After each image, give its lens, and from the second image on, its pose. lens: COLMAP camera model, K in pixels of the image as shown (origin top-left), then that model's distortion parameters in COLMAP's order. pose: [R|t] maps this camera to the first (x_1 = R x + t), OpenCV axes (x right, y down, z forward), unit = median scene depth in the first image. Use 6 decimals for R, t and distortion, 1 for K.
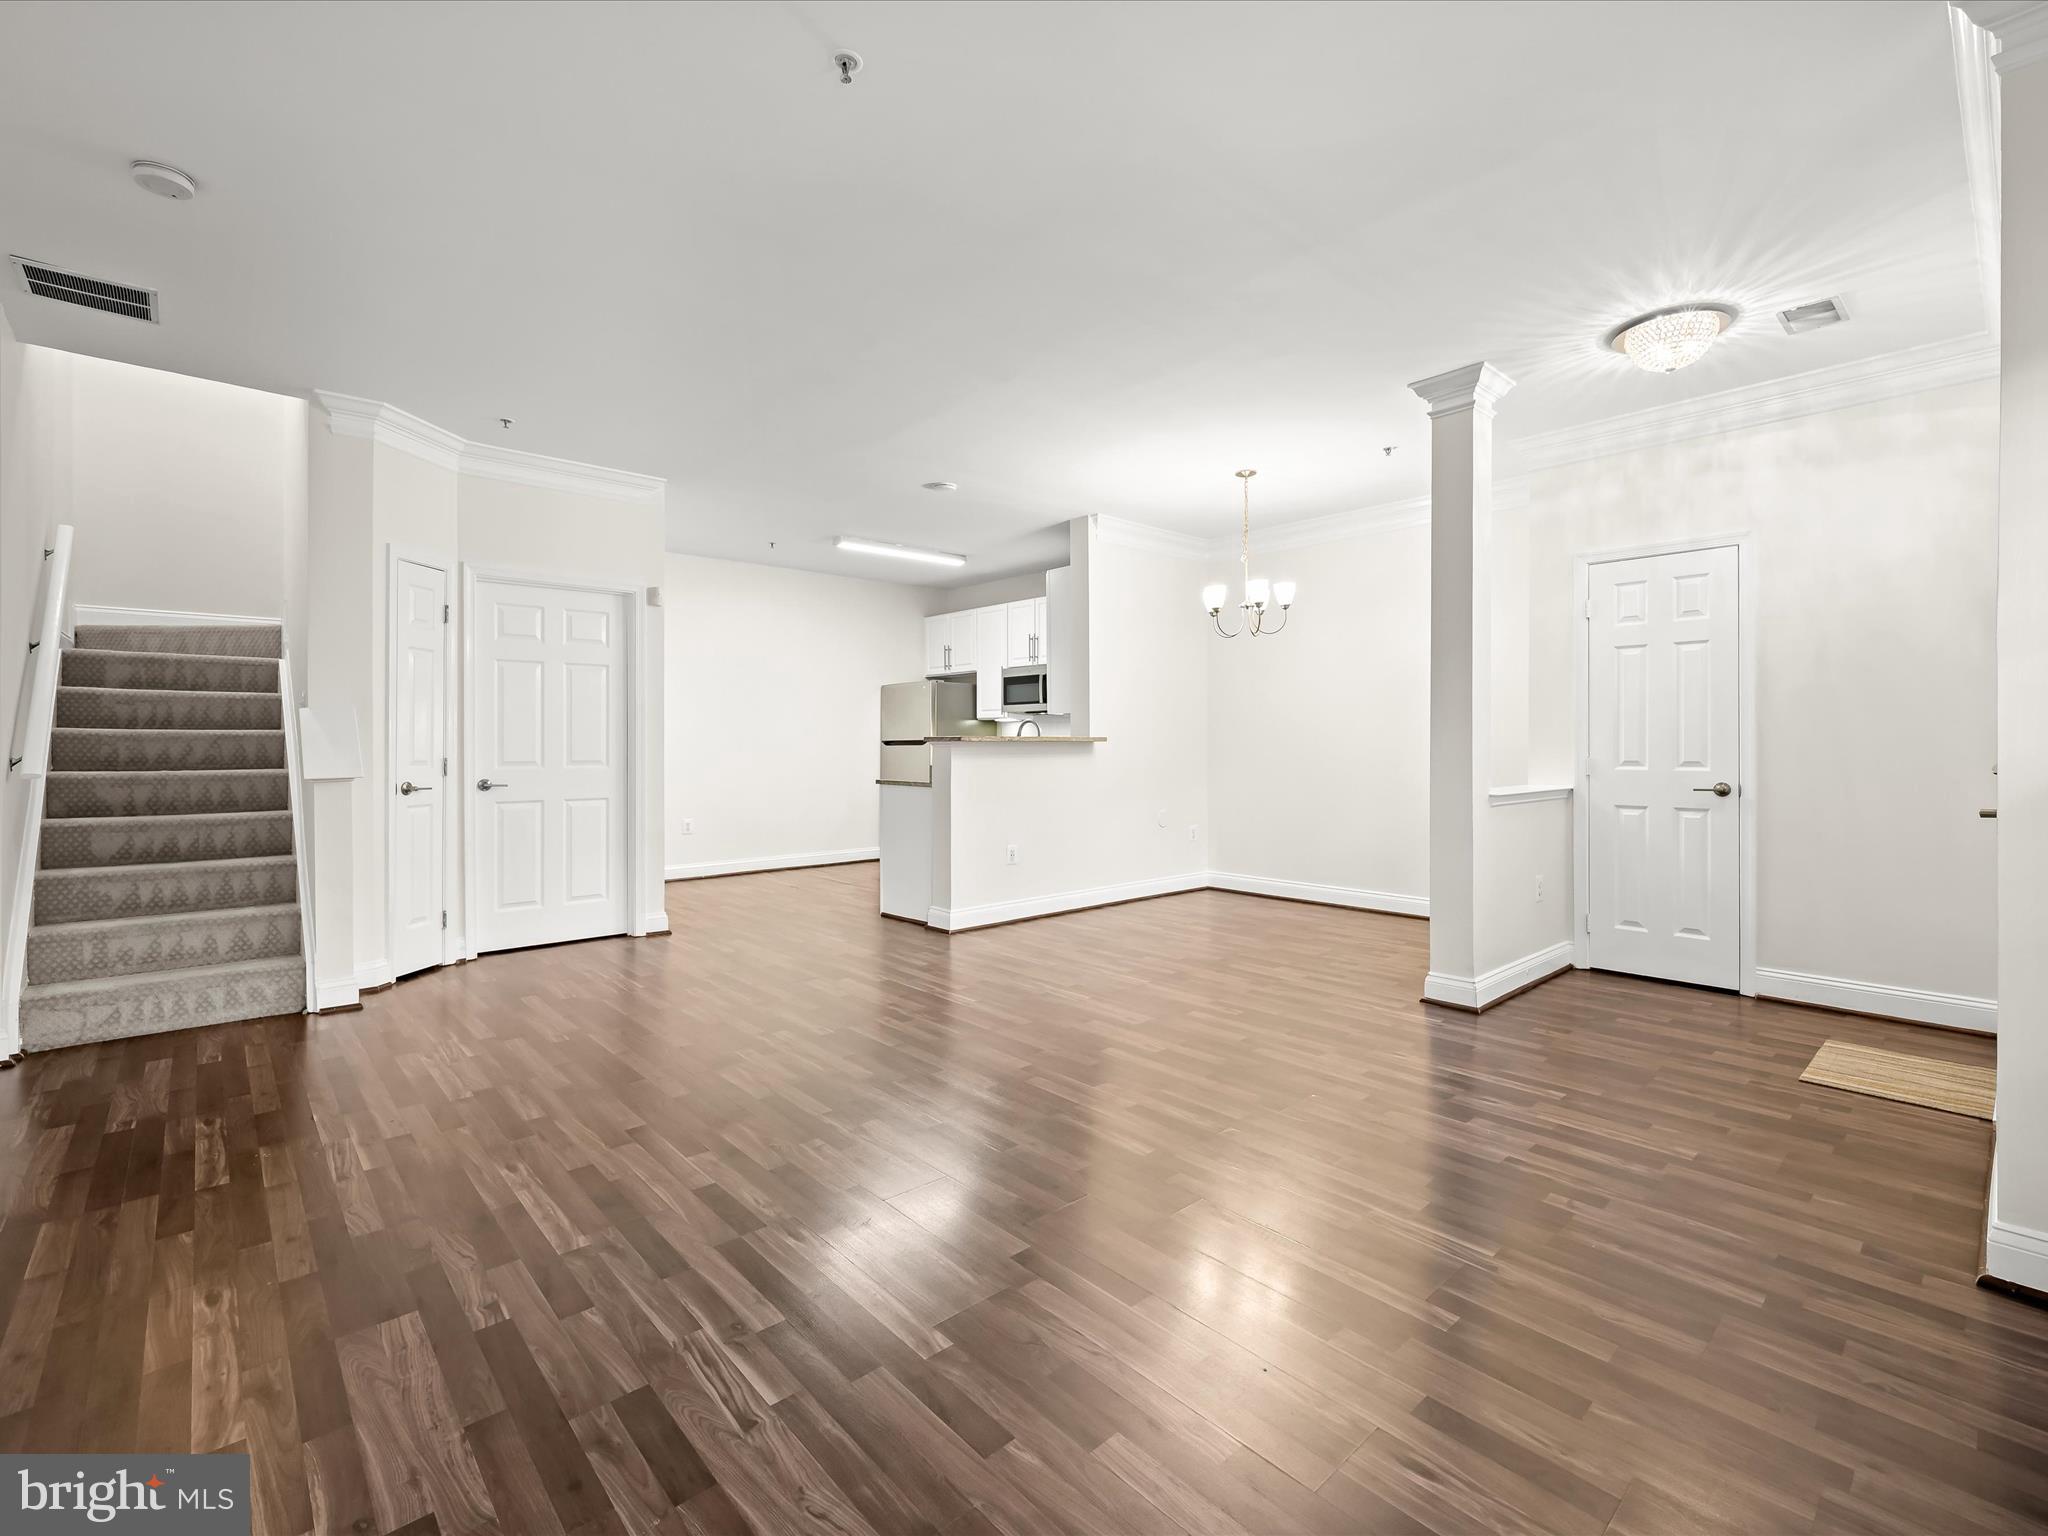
lens RADIAL K [[913.3, 0, 1046.3], [0, 913.3, 738.2], [0, 0, 1]] dist [-0.000730, -0.000032]
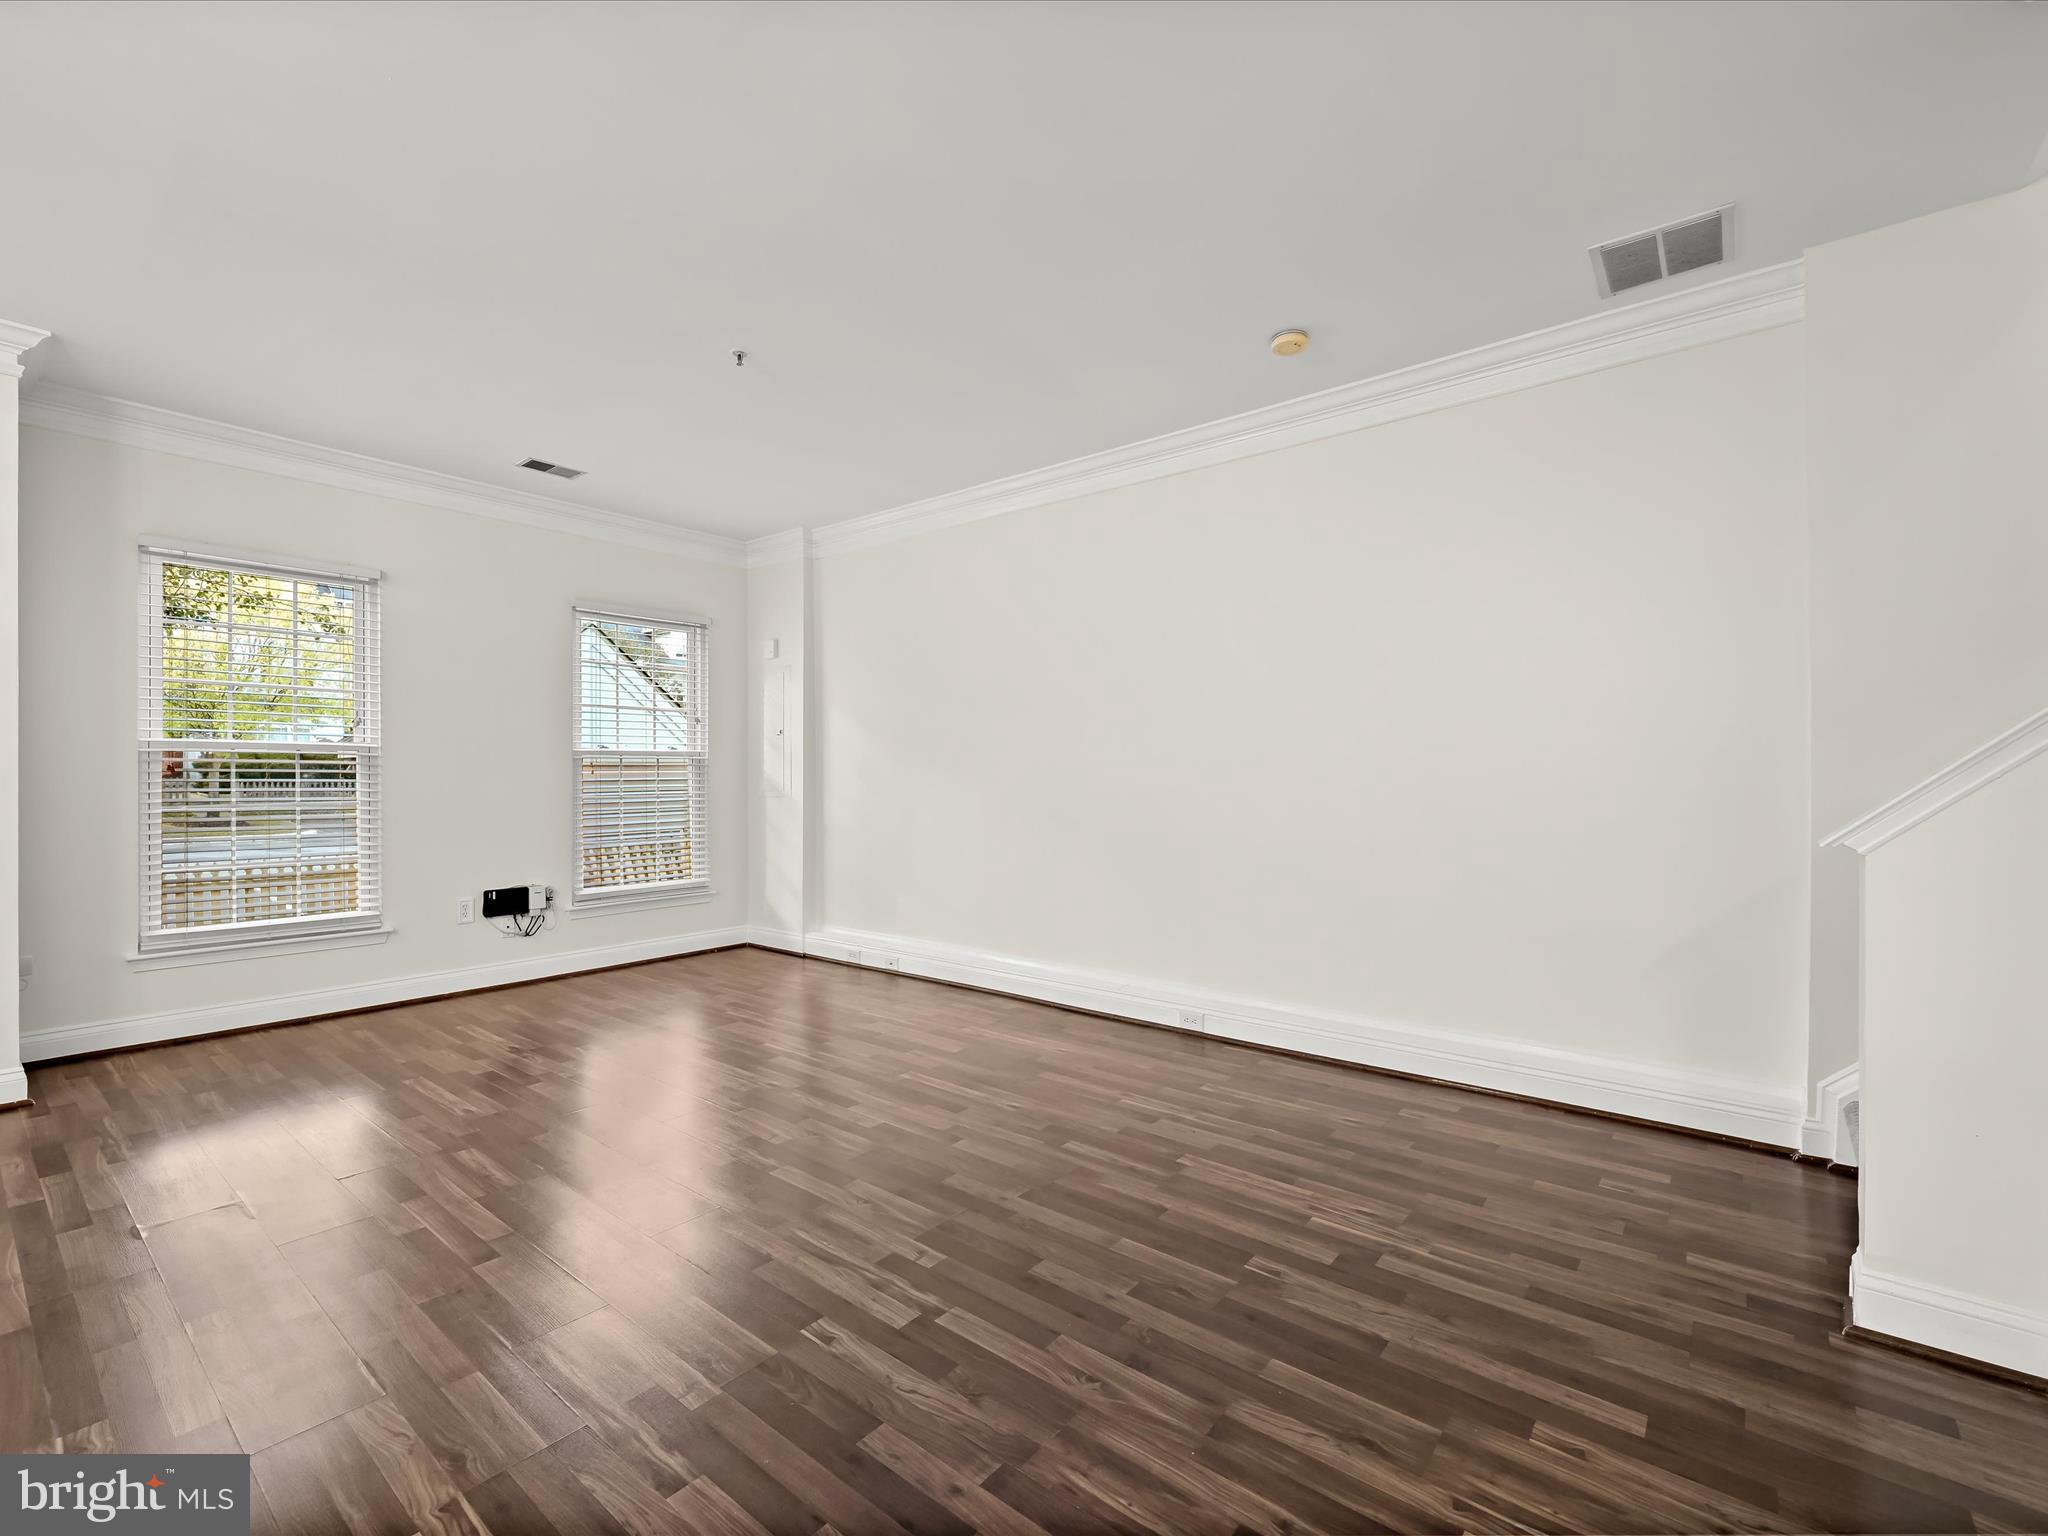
lens RADIAL K [[900.0, 0, 1023.4], [0, 900.0, 773.1], [0, 0, 1]] dist [-0.001952, 0.000048]
pose [[-0.990781, 0.002092, -0.135454, -0.191456], [0.003320, 0.999955, -0.008836, 0.005648], [0.135429, -0.009204, -0.990744, 1.012648]]
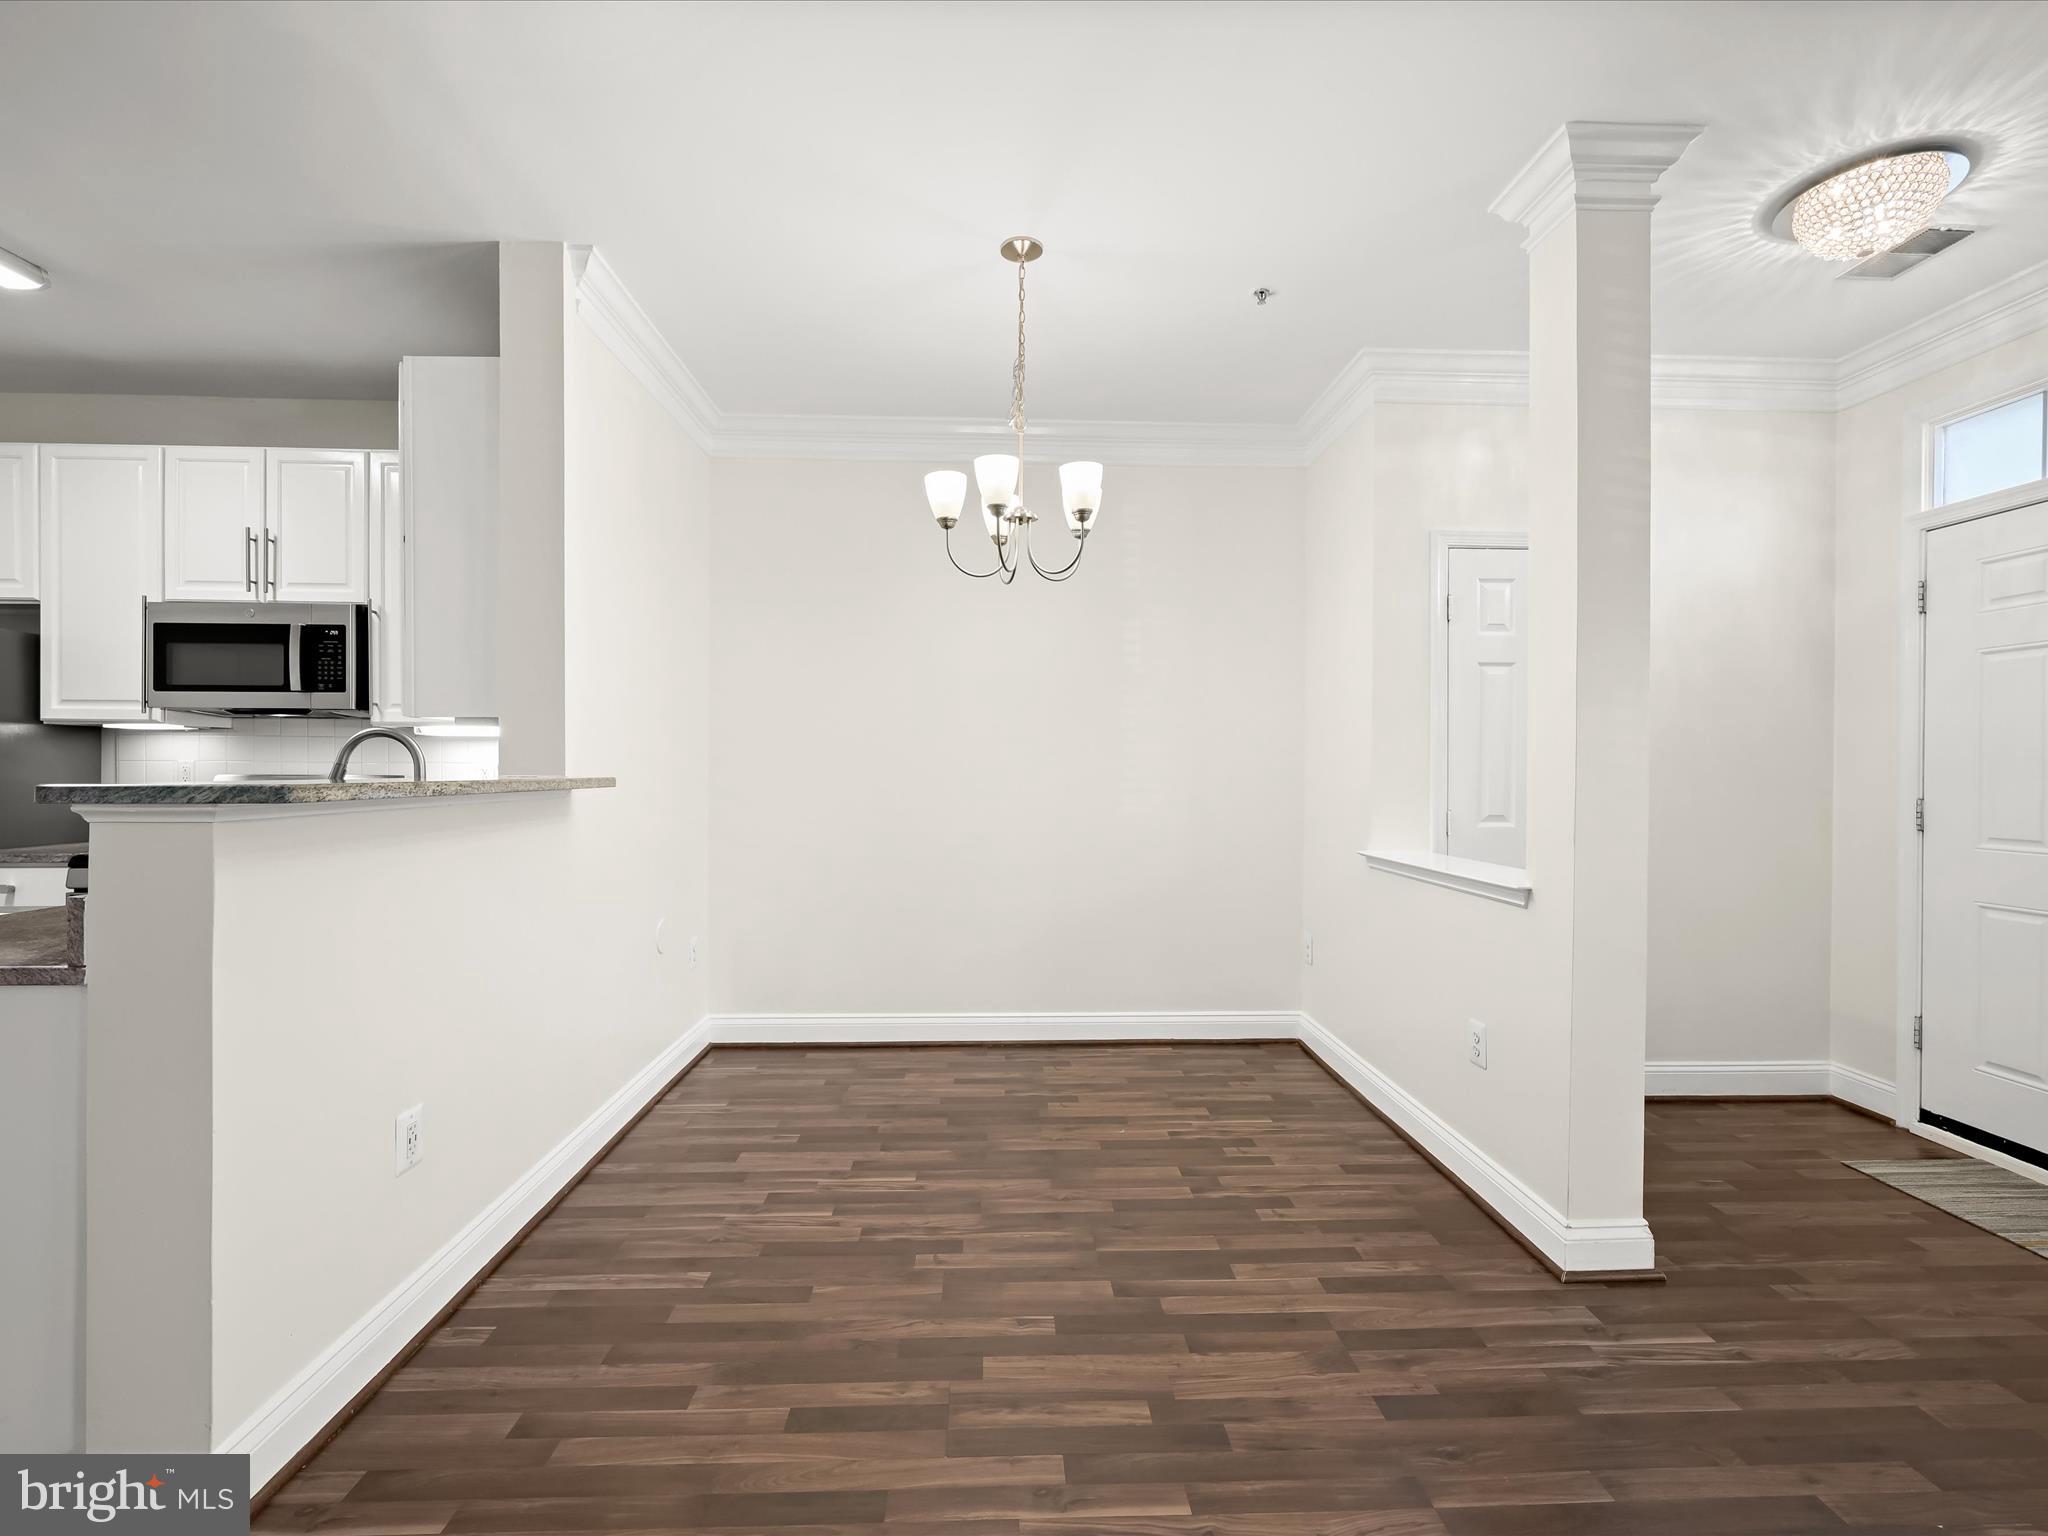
lens RADIAL K [[900.0, 0, 1023.4], [0, 900.0, 773.1], [0, 0, 1]] dist [-0.001952, 0.000048]
pose [[0.651727, 0.000879, 0.758453, -0.148604], [-0.010693, 0.999911, 0.008030, -0.009729], [-0.758378, -0.013344, 0.651678, 0.665115]]
